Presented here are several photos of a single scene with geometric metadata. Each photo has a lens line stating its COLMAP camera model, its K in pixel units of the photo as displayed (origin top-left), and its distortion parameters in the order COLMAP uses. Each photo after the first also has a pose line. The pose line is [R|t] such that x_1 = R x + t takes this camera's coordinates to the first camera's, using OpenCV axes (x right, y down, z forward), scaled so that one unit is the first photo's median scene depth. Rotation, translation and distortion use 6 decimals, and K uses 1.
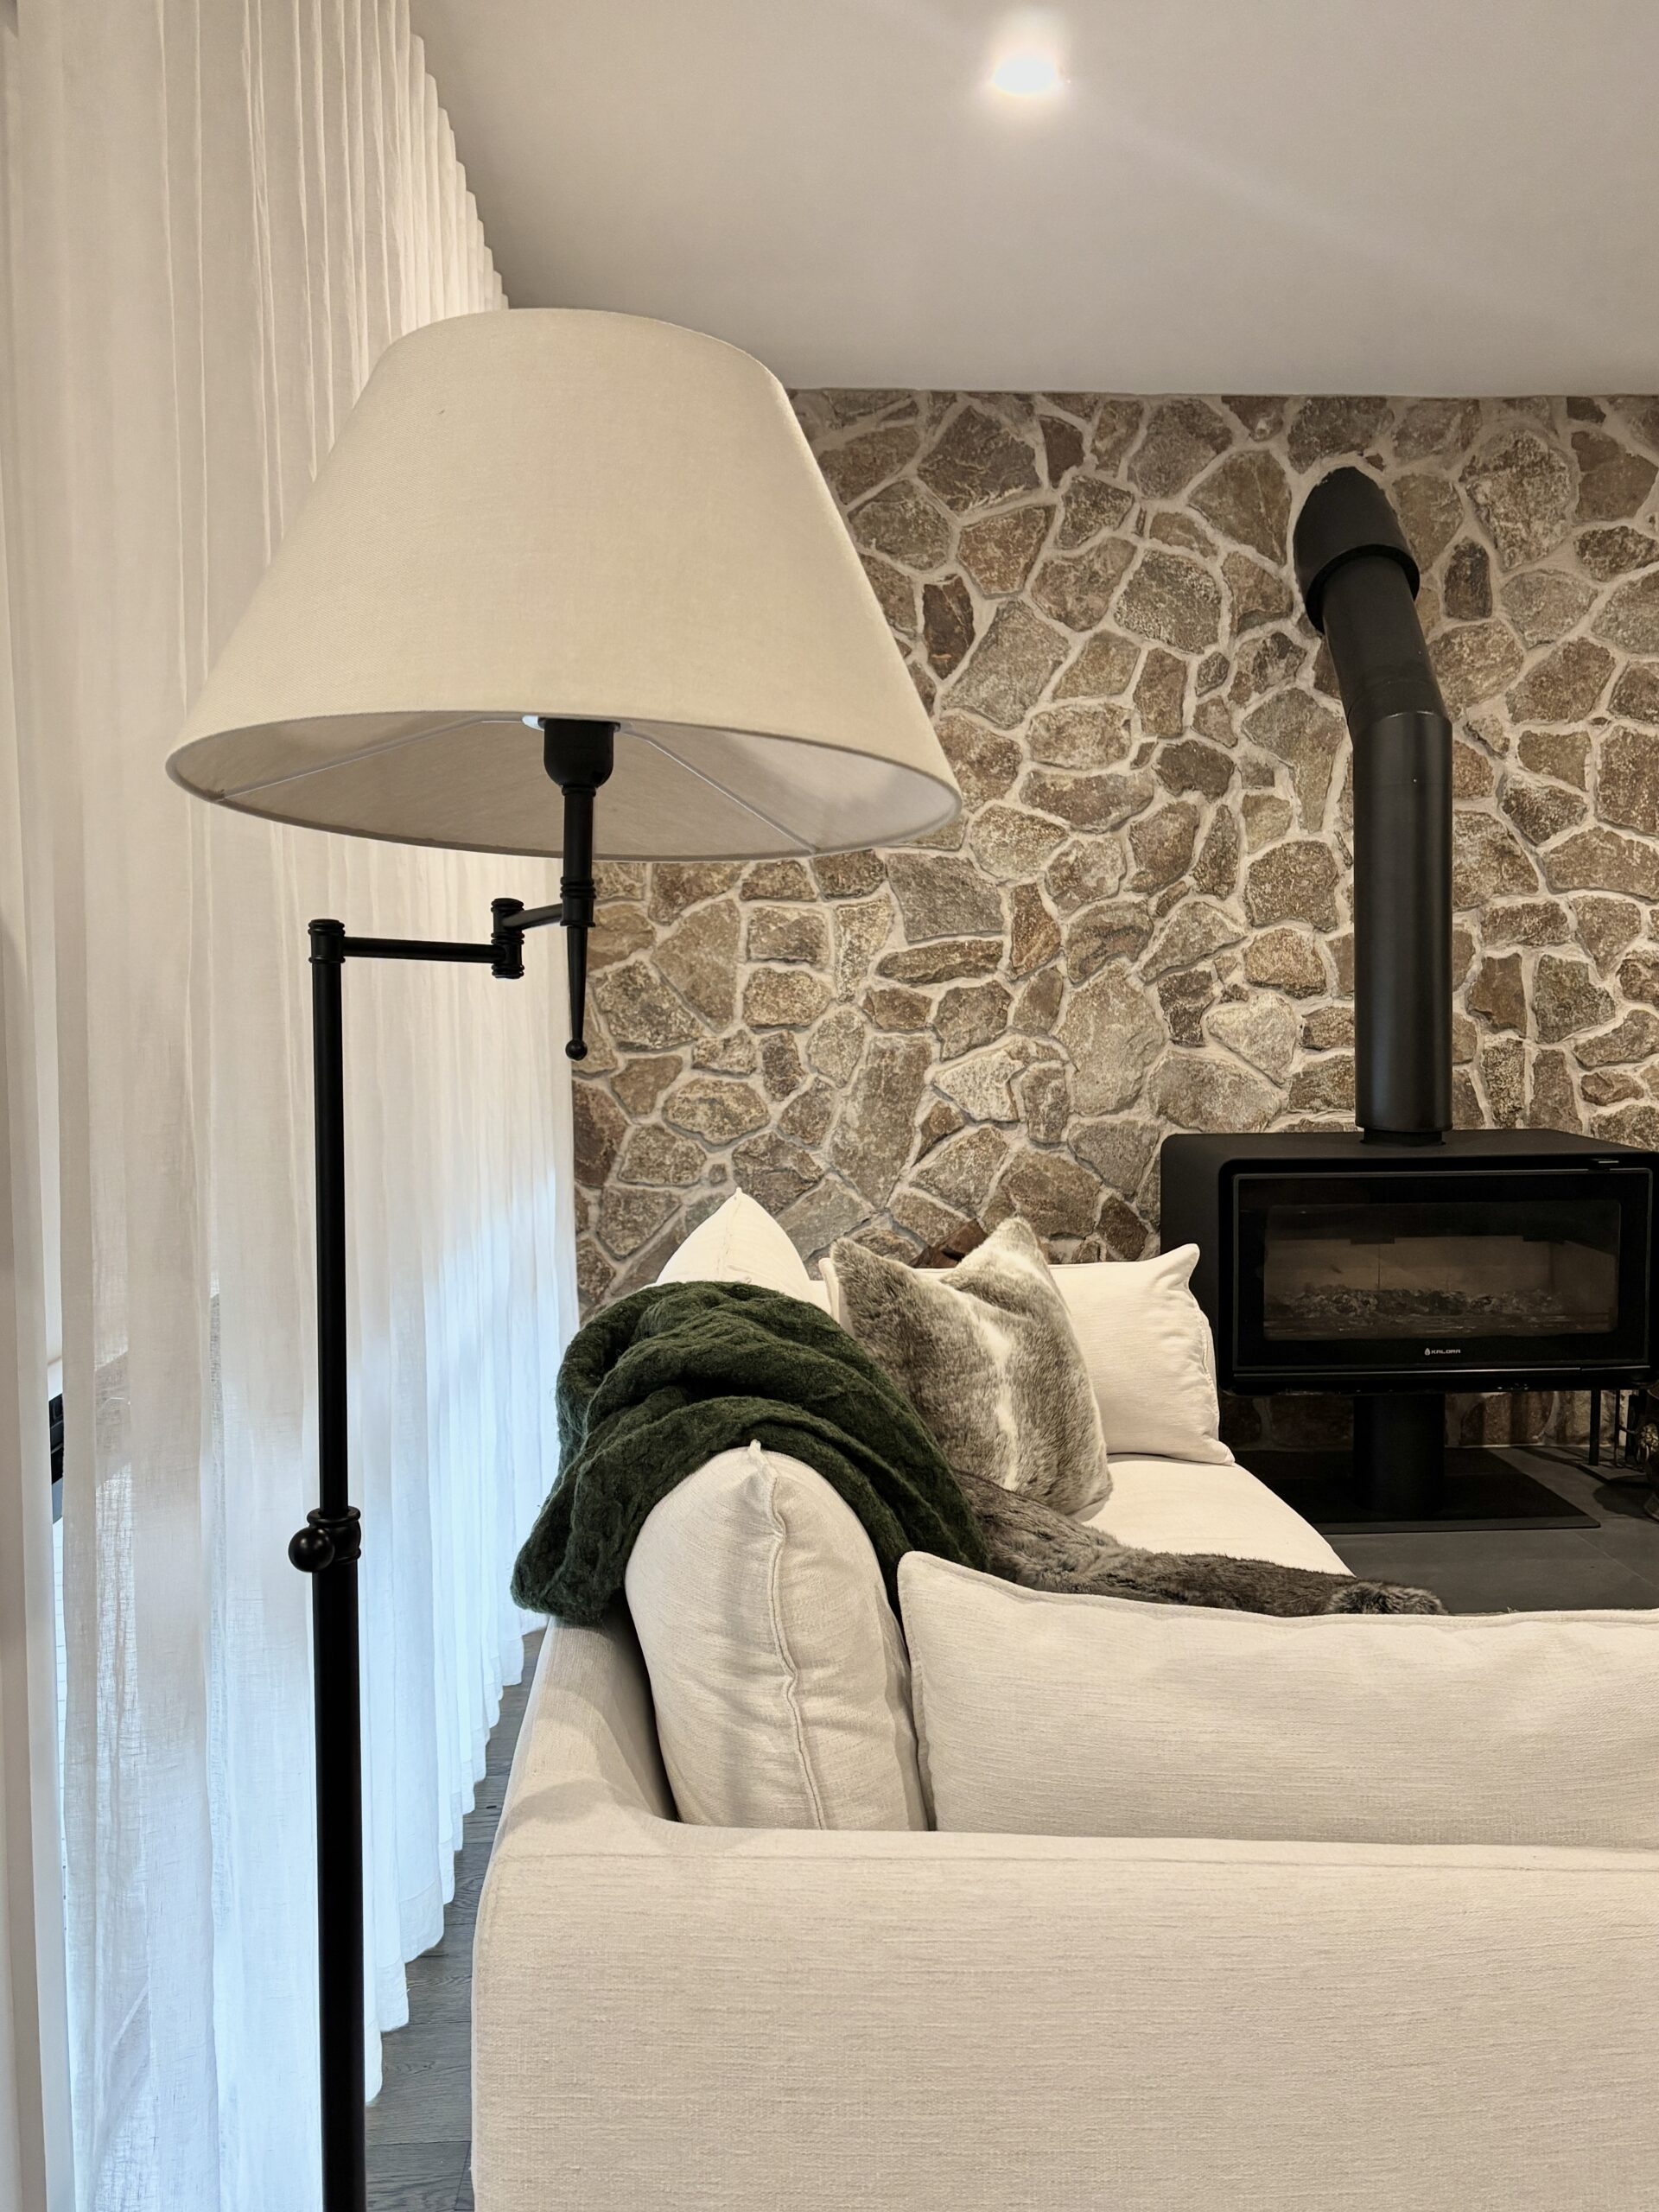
lens RADIAL K [[1878.6, 0, 824.0], [0, 1878.6, 1118.9], [0, 0, 1]] dist [0.060862, -0.108544]
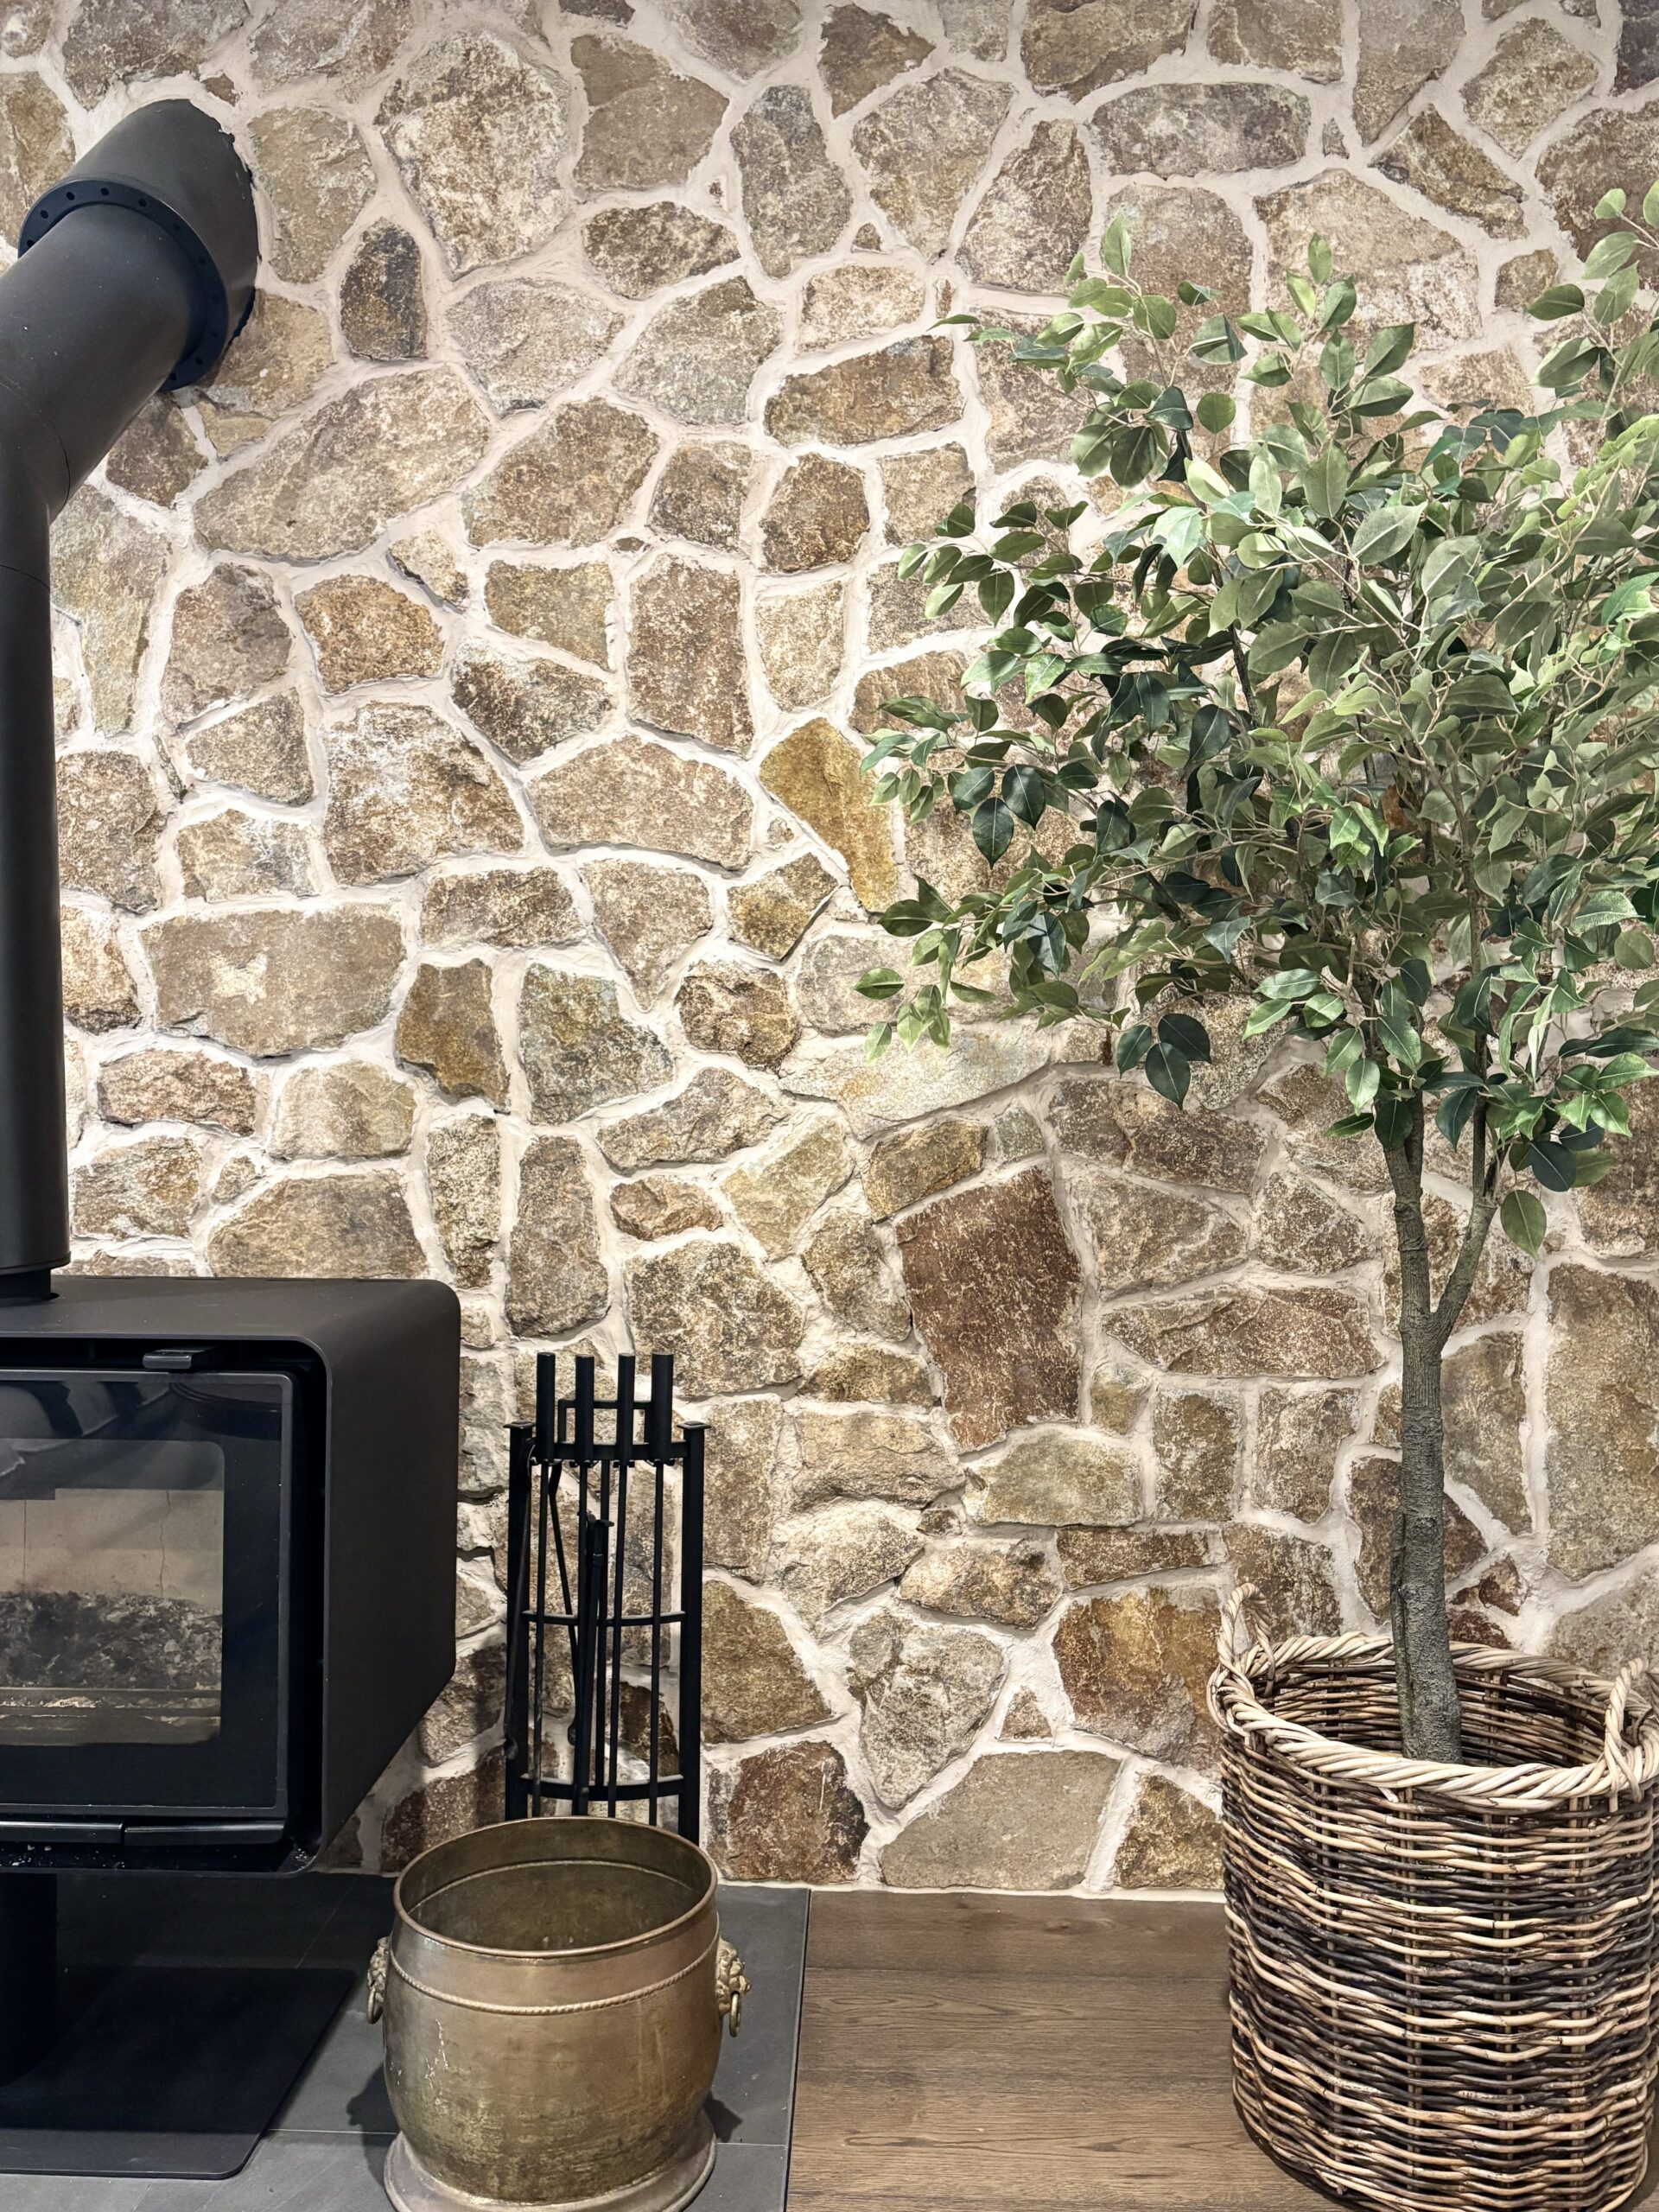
lens RADIAL K [[1745.4, 0, 816.3], [0, 1745.4, 1088.2], [0, 0, 1]] dist [0.036725, -0.050317]
pose [[0.997172, 0.021676, -0.071954, 0.509442], [-0.027618, 0.996197, -0.082639, -0.010828], [0.069889, 0.084392, 0.993979, 0.511760]]
